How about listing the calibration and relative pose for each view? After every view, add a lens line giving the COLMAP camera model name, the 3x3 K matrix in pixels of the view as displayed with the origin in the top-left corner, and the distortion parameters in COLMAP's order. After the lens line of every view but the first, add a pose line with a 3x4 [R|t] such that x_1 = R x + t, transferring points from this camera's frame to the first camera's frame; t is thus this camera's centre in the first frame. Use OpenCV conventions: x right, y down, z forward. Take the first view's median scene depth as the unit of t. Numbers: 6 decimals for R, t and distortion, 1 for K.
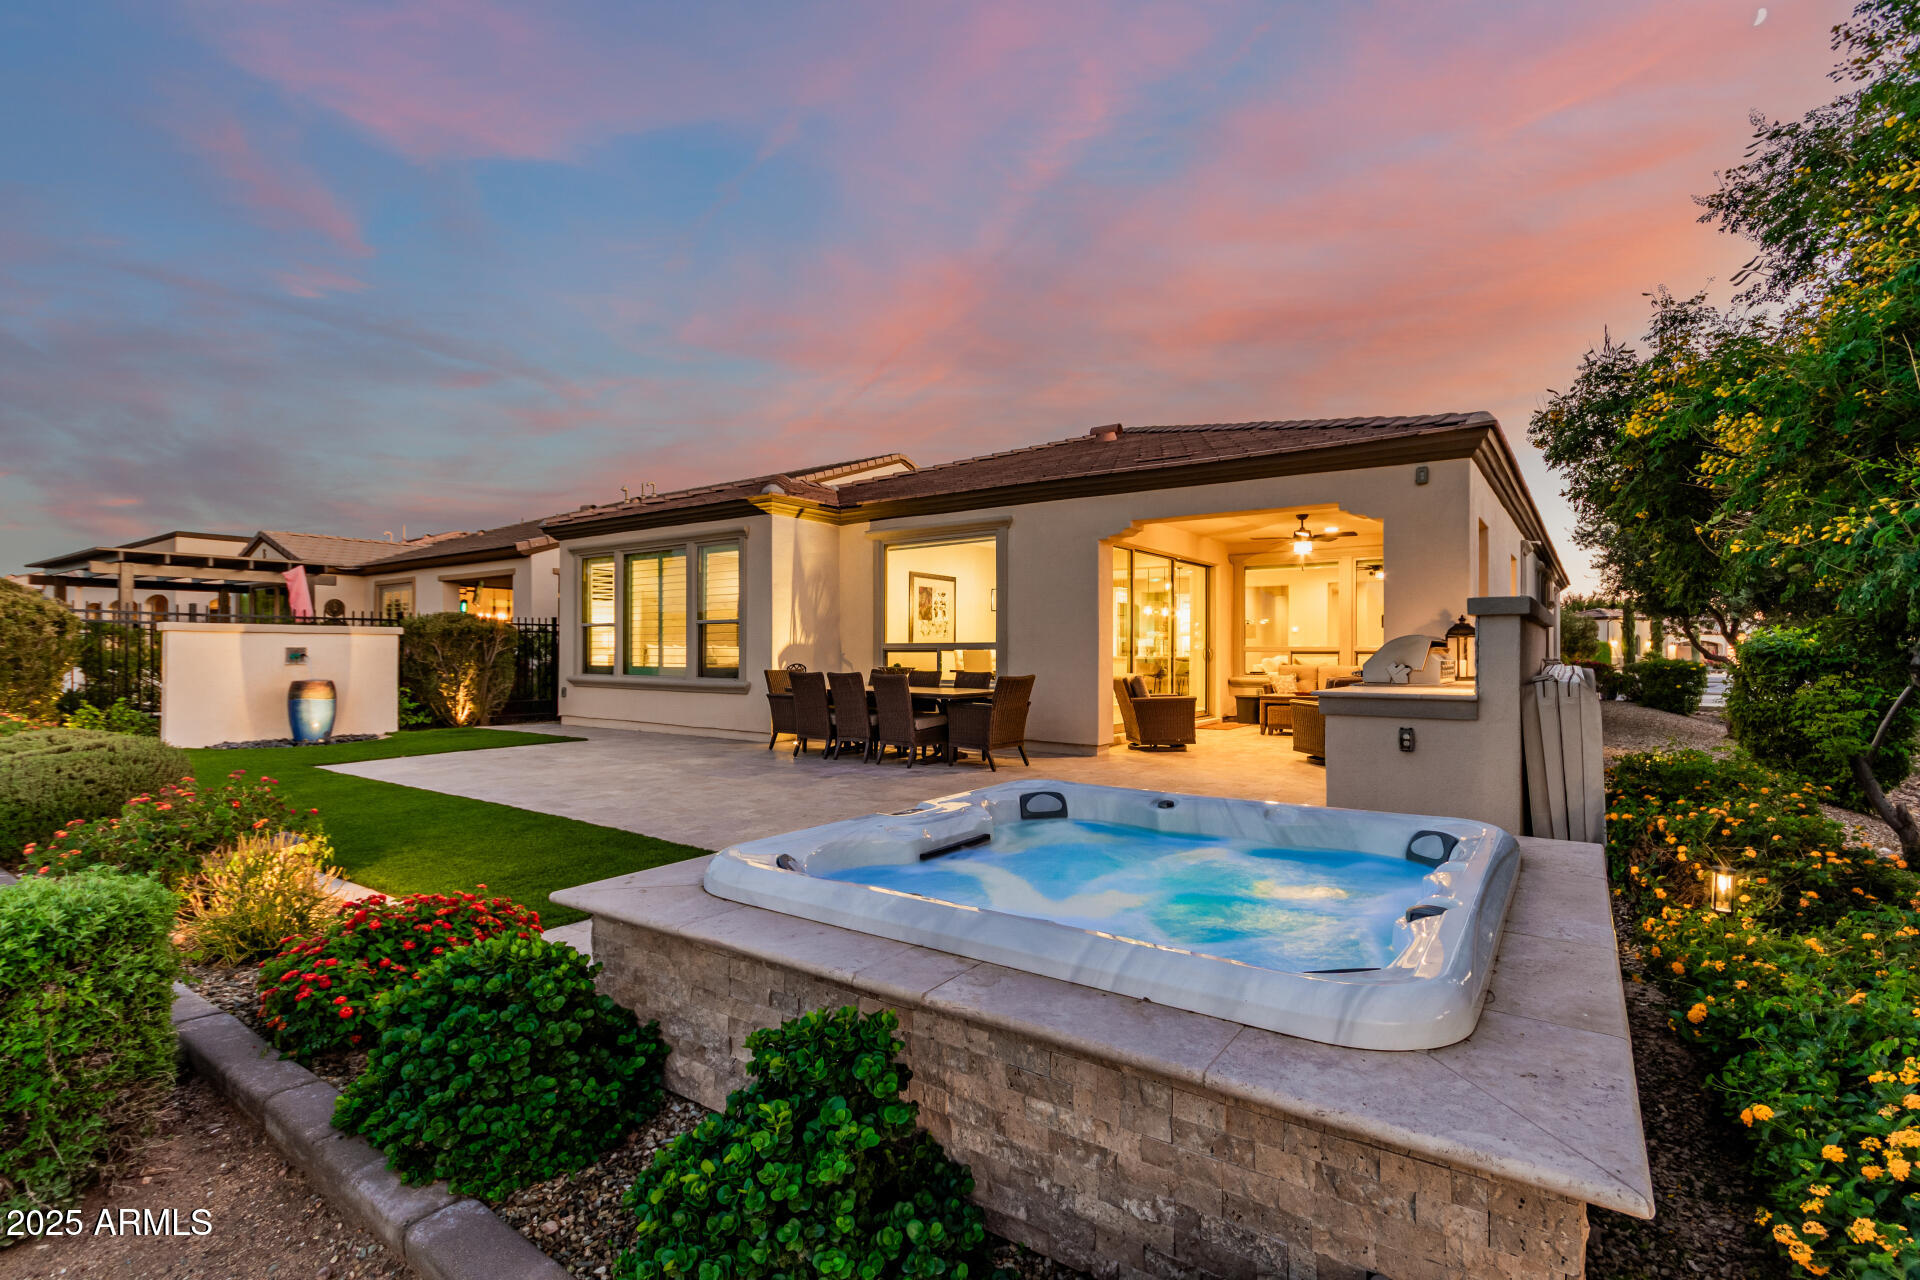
lens RADIAL K [[893.2, 0, 960.0], [0, 893.2, 640.0], [0, 0, 1]] dist [0.000596, -0.000009]
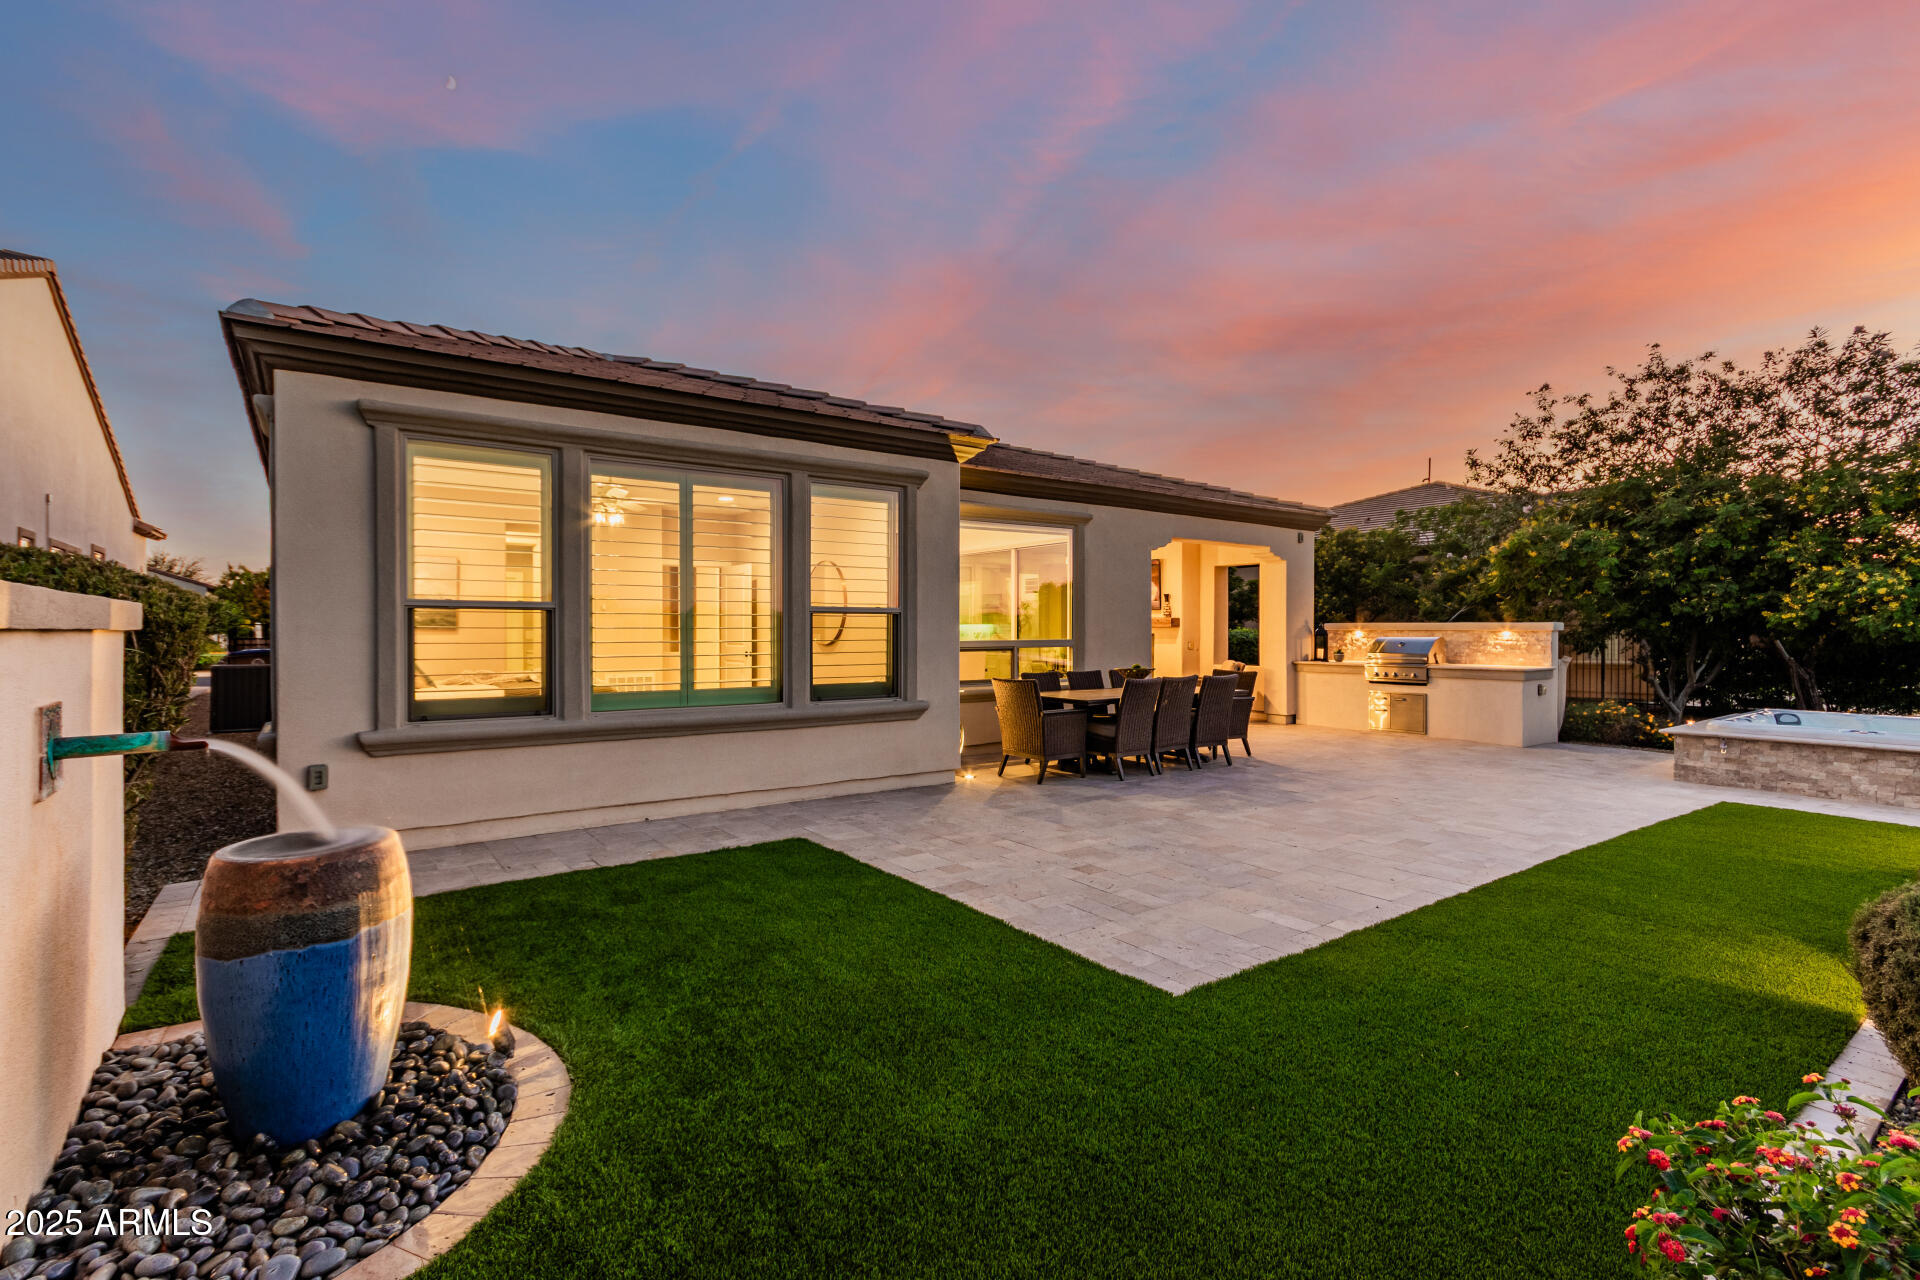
lens RADIAL K [[893.2, 0, 960.0], [0, 893.2, 640.0], [0, 0, 1]] dist [0.000596, -0.000009]
pose [[0.326850, -0.008930, 0.945034, -0.929923], [-0.009641, 0.999872, 0.012782, -0.008584], [-0.945027, -0.013289, 0.326722, 0.796698]]
